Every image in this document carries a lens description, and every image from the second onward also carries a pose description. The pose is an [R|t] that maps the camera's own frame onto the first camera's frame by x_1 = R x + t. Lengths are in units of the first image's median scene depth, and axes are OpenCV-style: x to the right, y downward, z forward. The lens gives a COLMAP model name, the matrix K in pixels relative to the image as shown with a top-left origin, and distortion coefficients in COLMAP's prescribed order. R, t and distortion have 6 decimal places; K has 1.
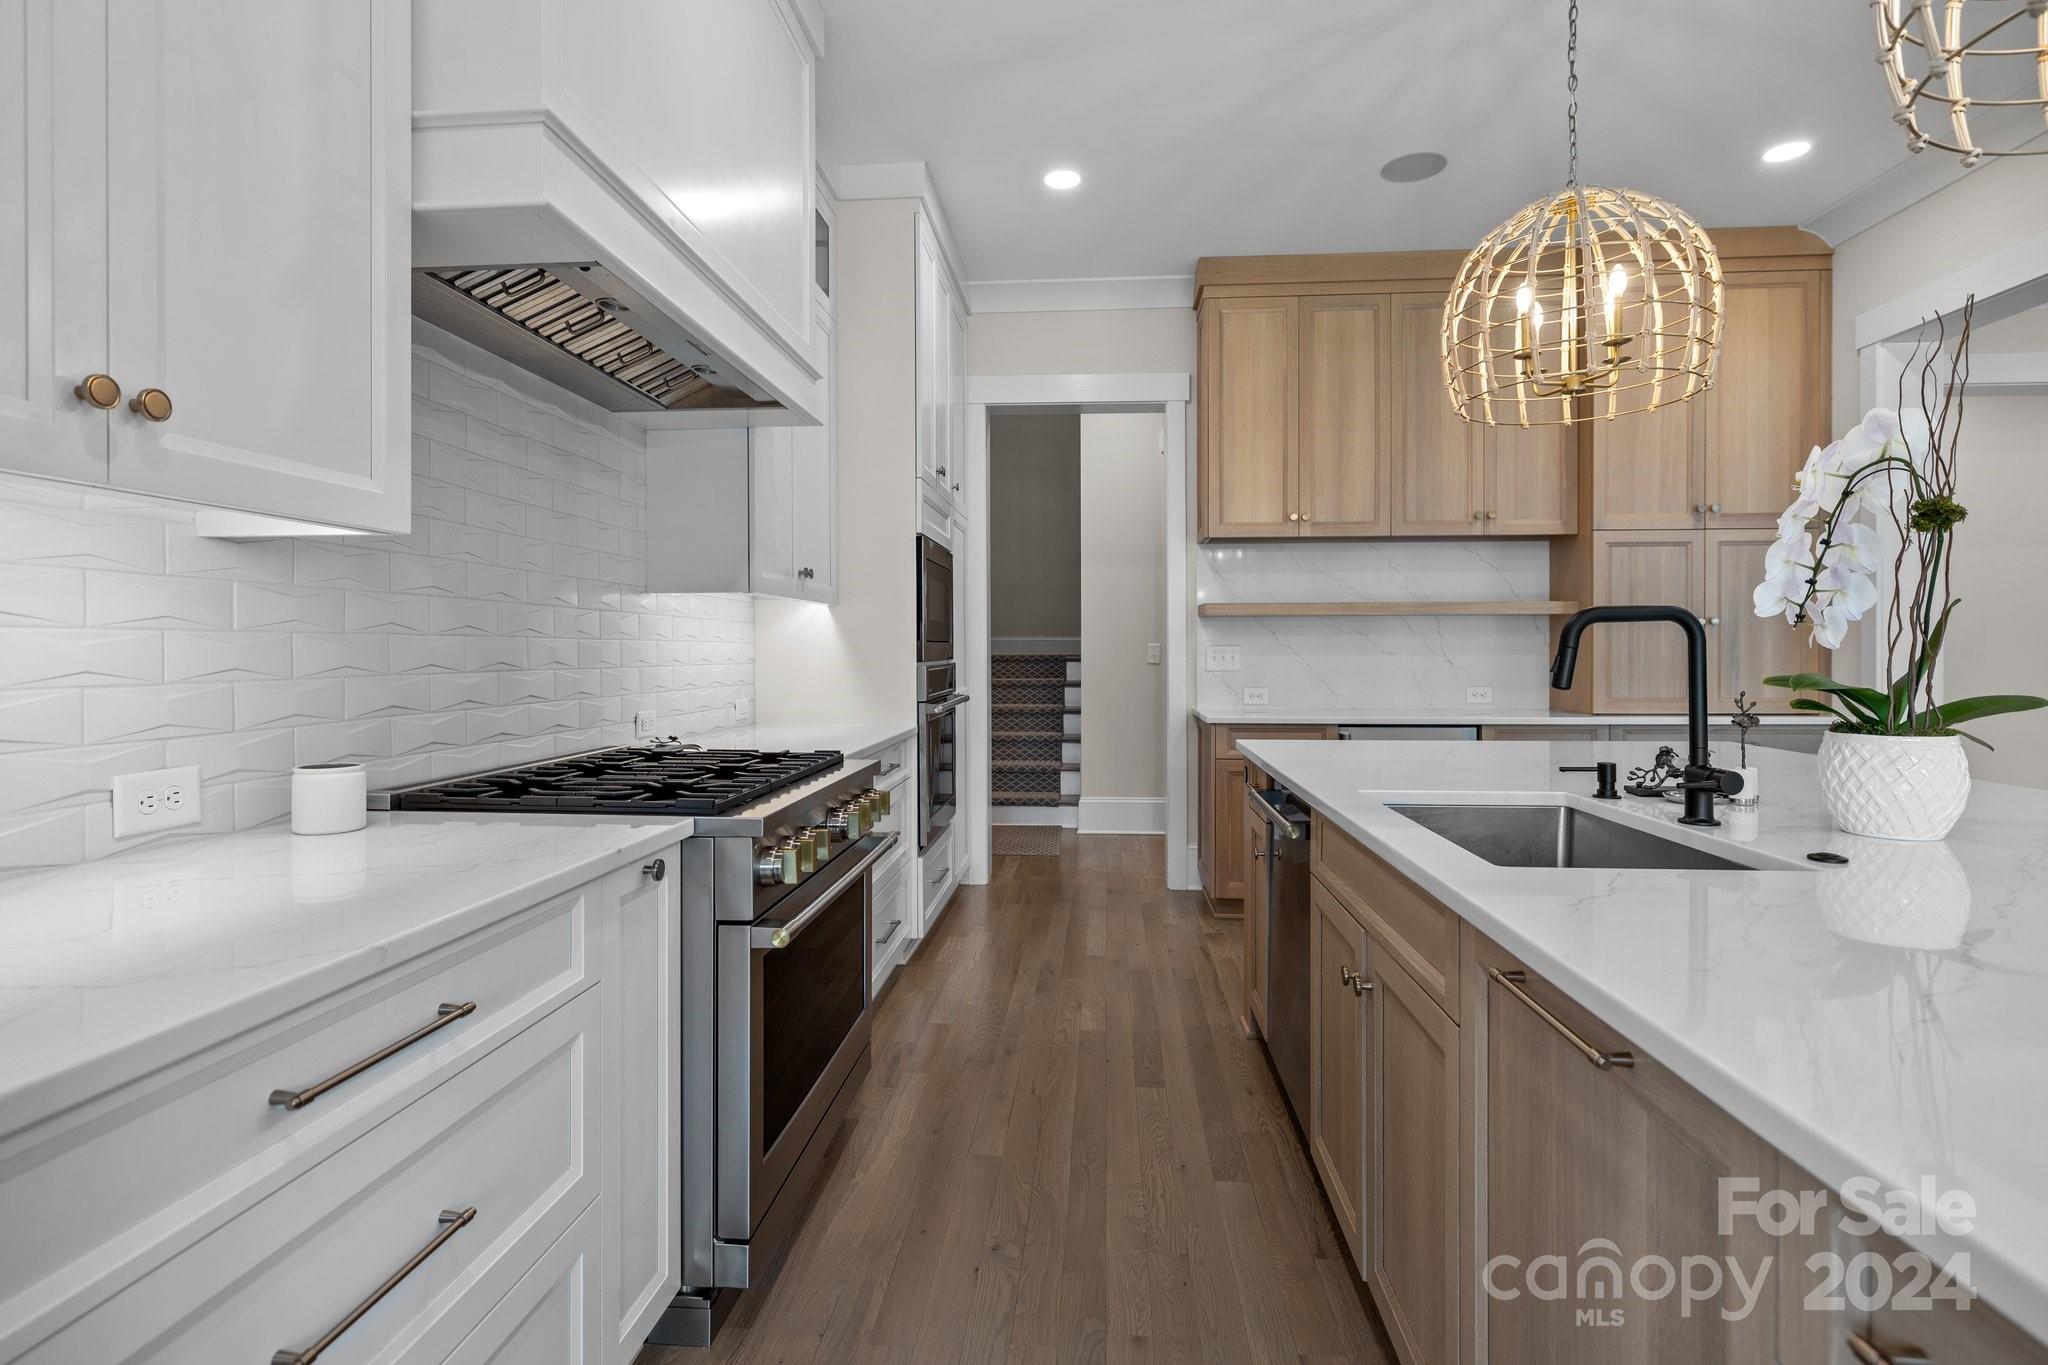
lens RADIAL K [[983.1, 0, 1024.0], [0, 983.1, 682.5], [0, 0, 1]] dist [-0.000962, 0.000219]
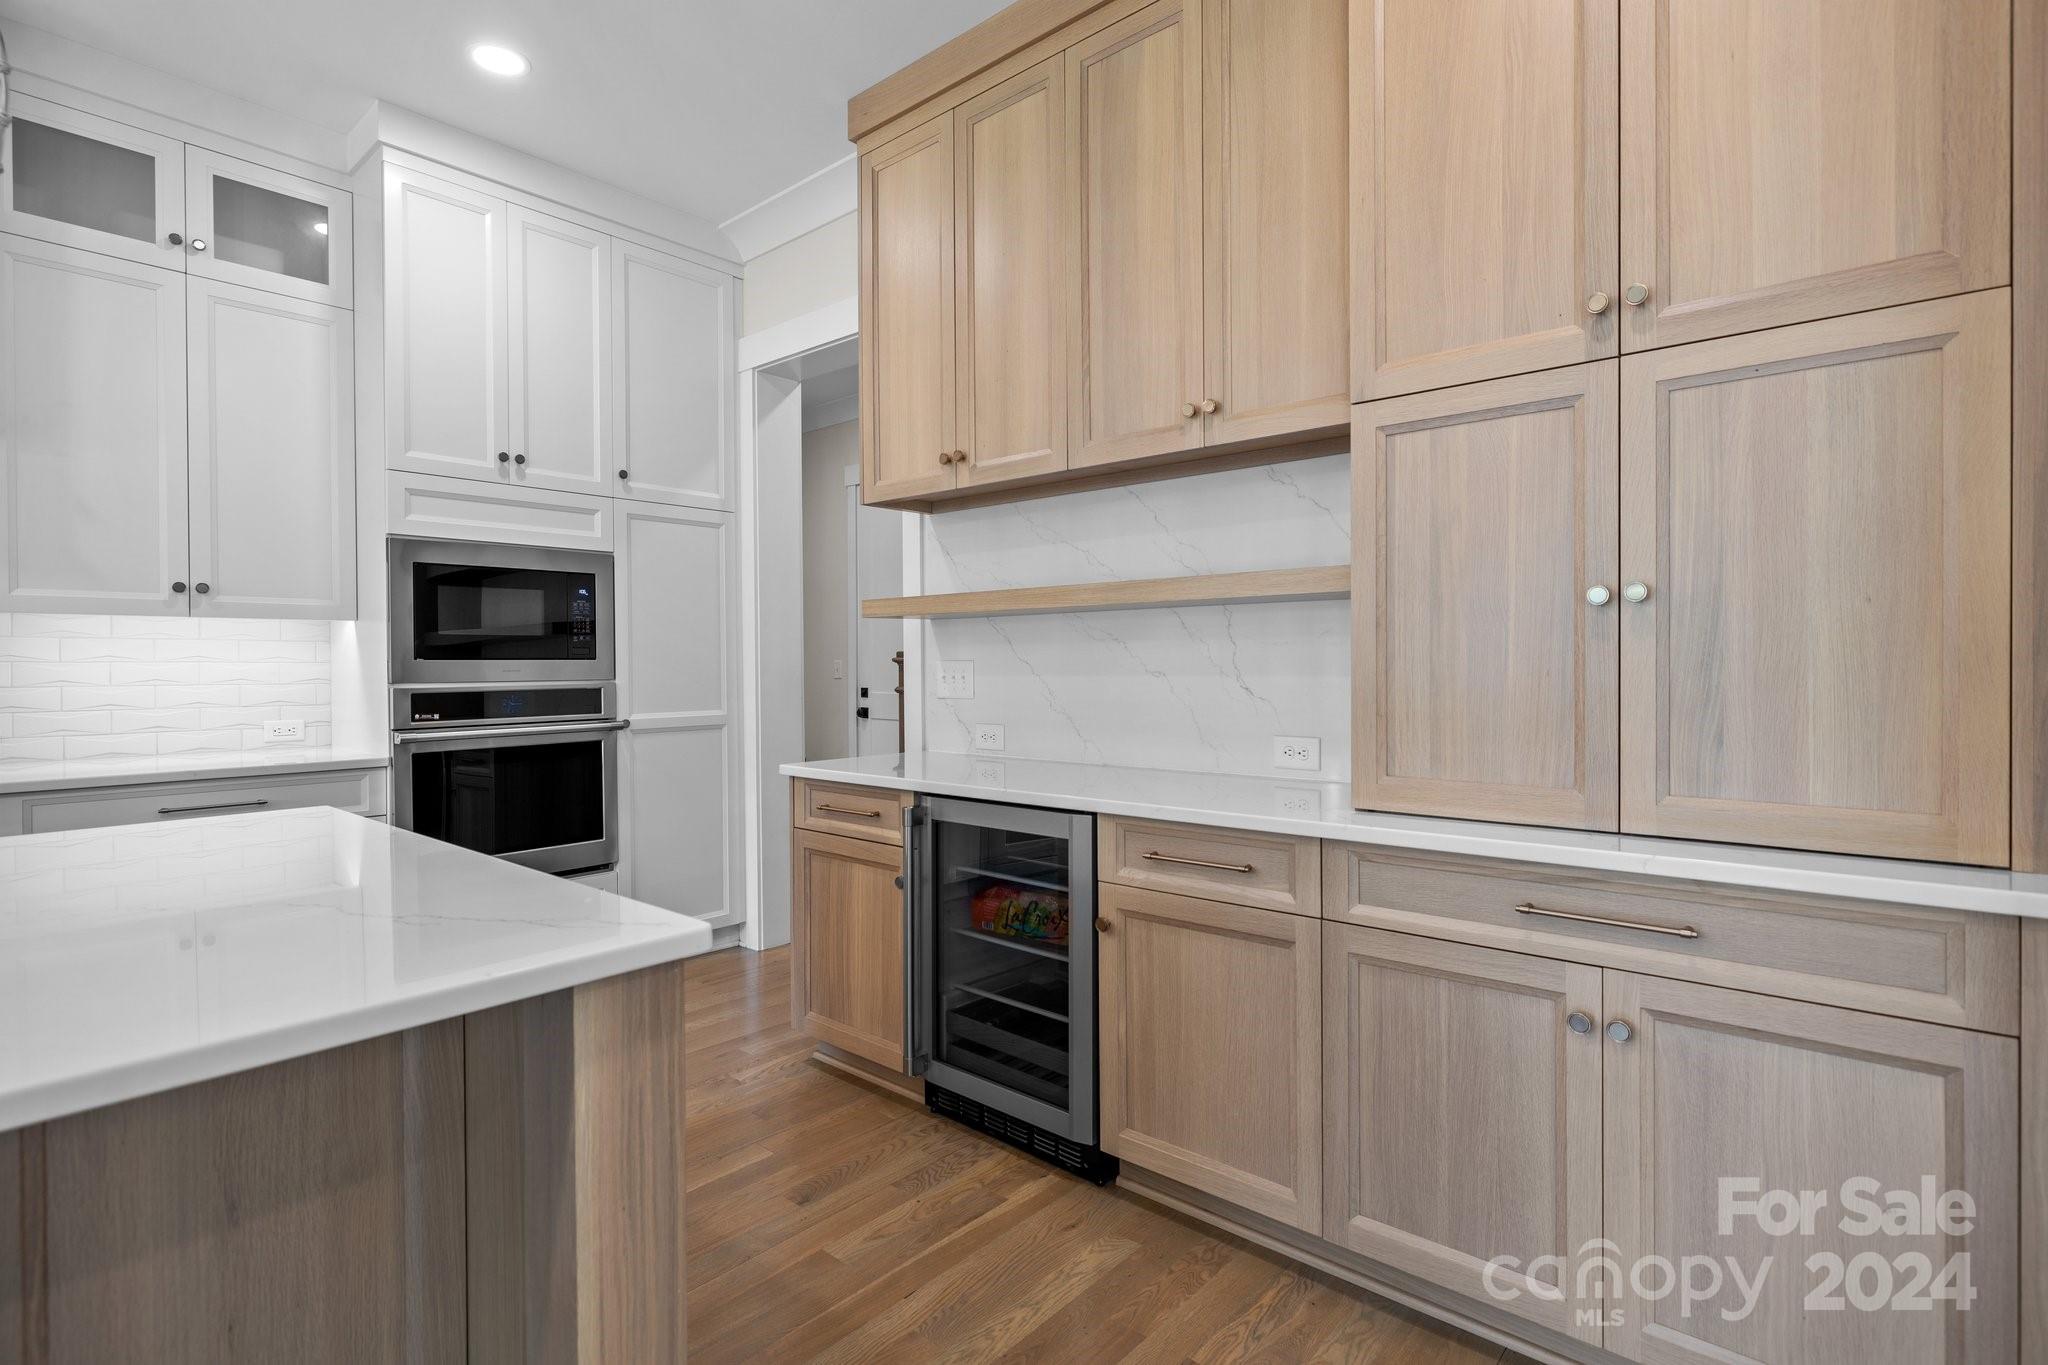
lens RADIAL K [[983.1, 0, 1024.0], [0, 983.1, 682.5], [0, 0, 1]] dist [-0.000962, 0.000219]
pose [[0.800830, 0.010512, -0.598800, 0.703774], [-0.016993, 0.999842, -0.005174, -0.021130], [0.598651, 0.014319, 0.800882, 0.528460]]
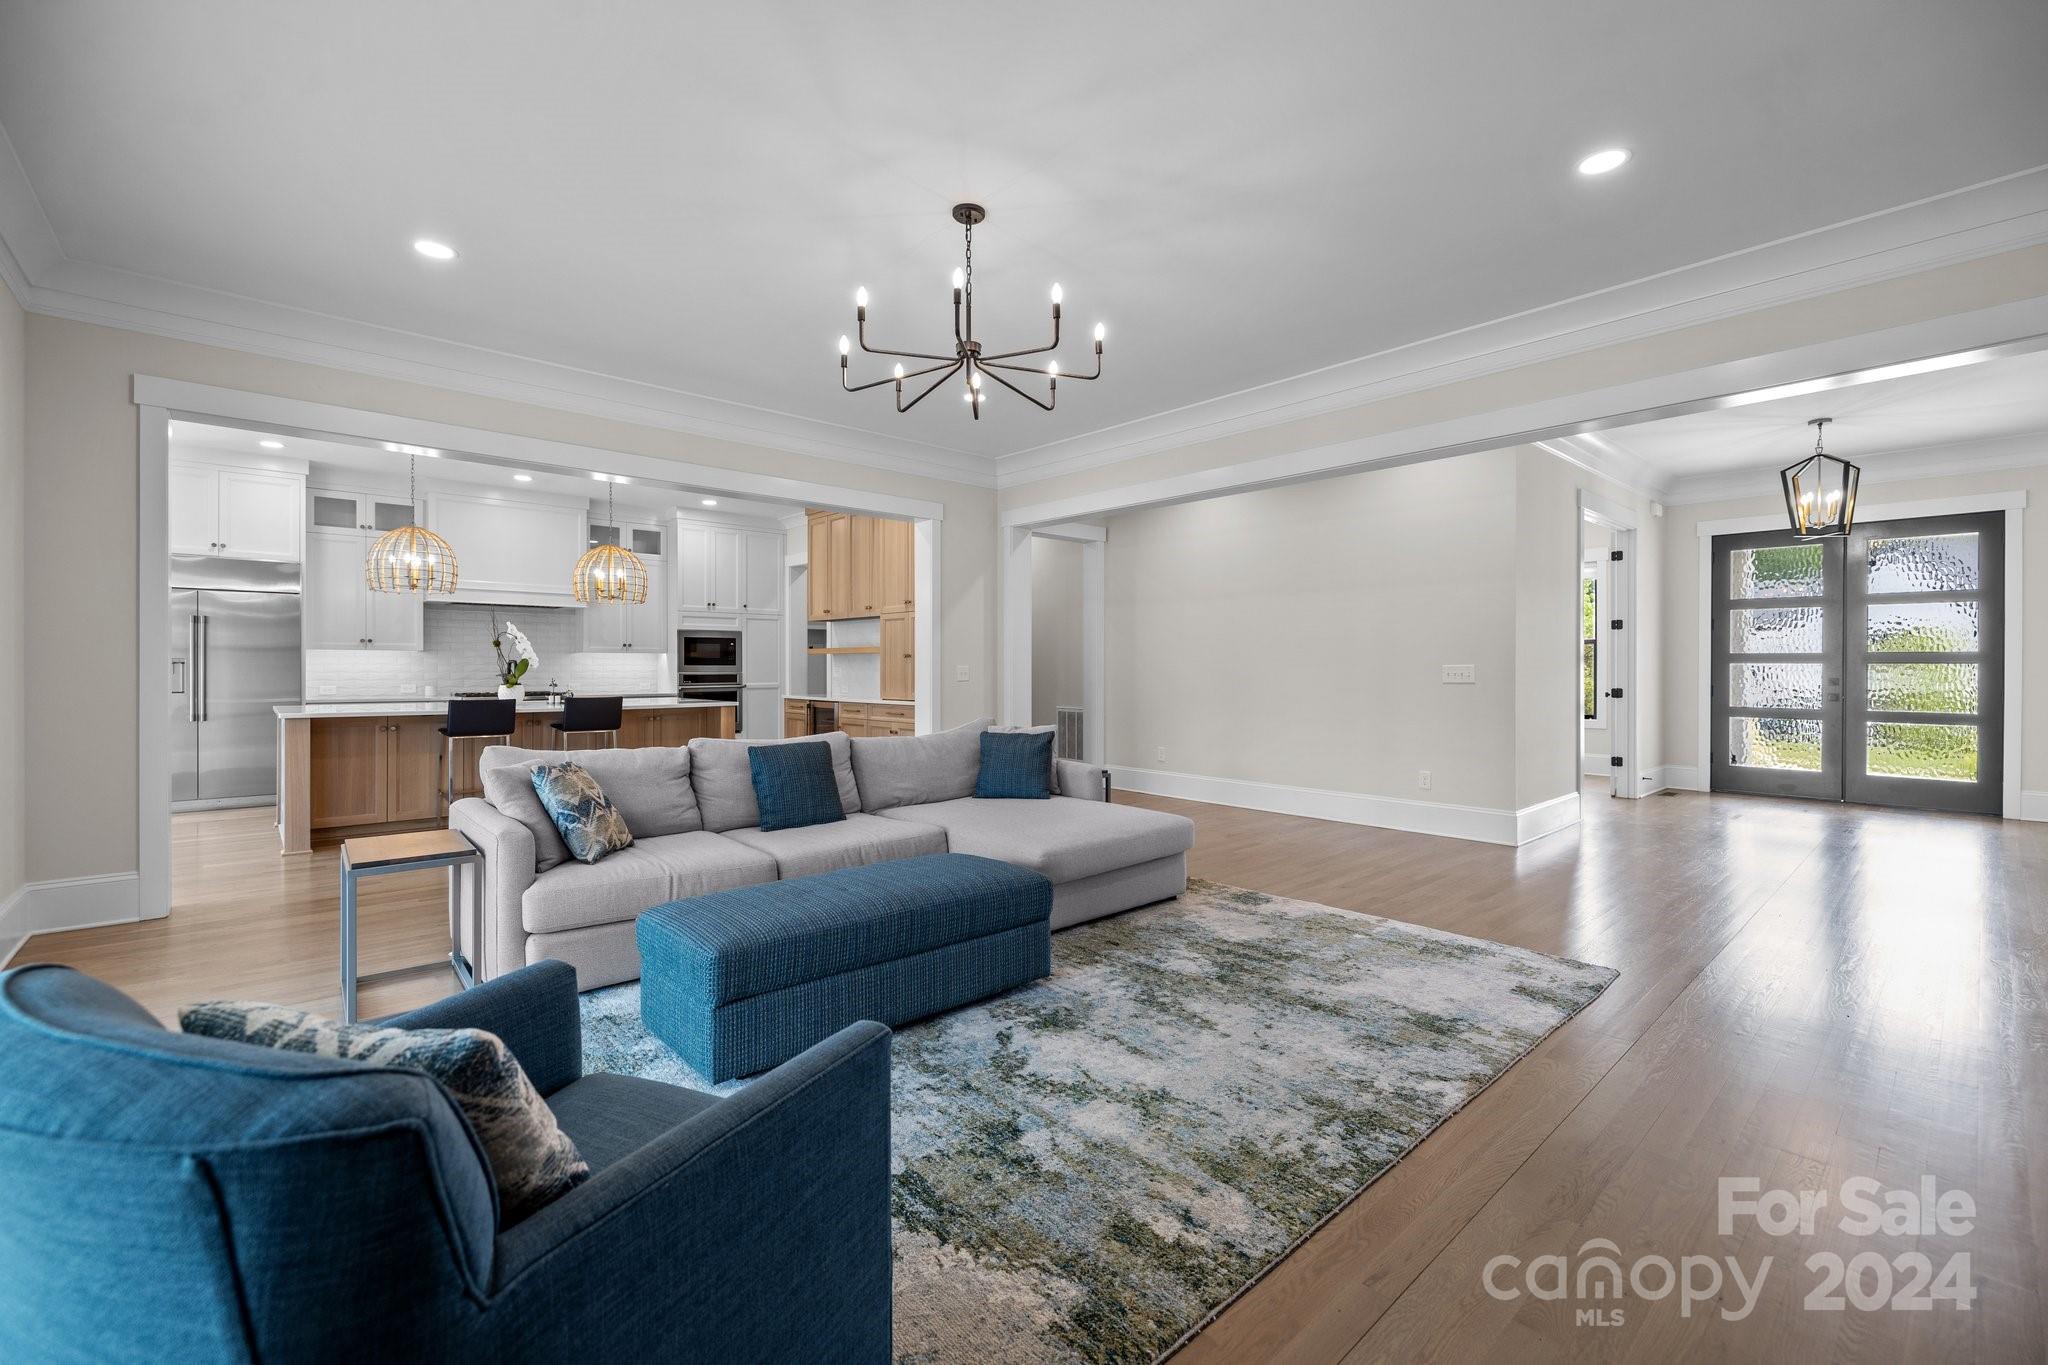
lens RADIAL K [[874.6, 0, 1024.7], [0, 874.6, 666.7], [0, 0, 1]] dist [0.014319, -0.000125]
pose [[0.720473, 0.003567, -0.693474, 2.065969], [-0.024941, 0.999473, -0.020772, -0.006251], [0.693034, 0.032261, 0.720183, -0.158194]]
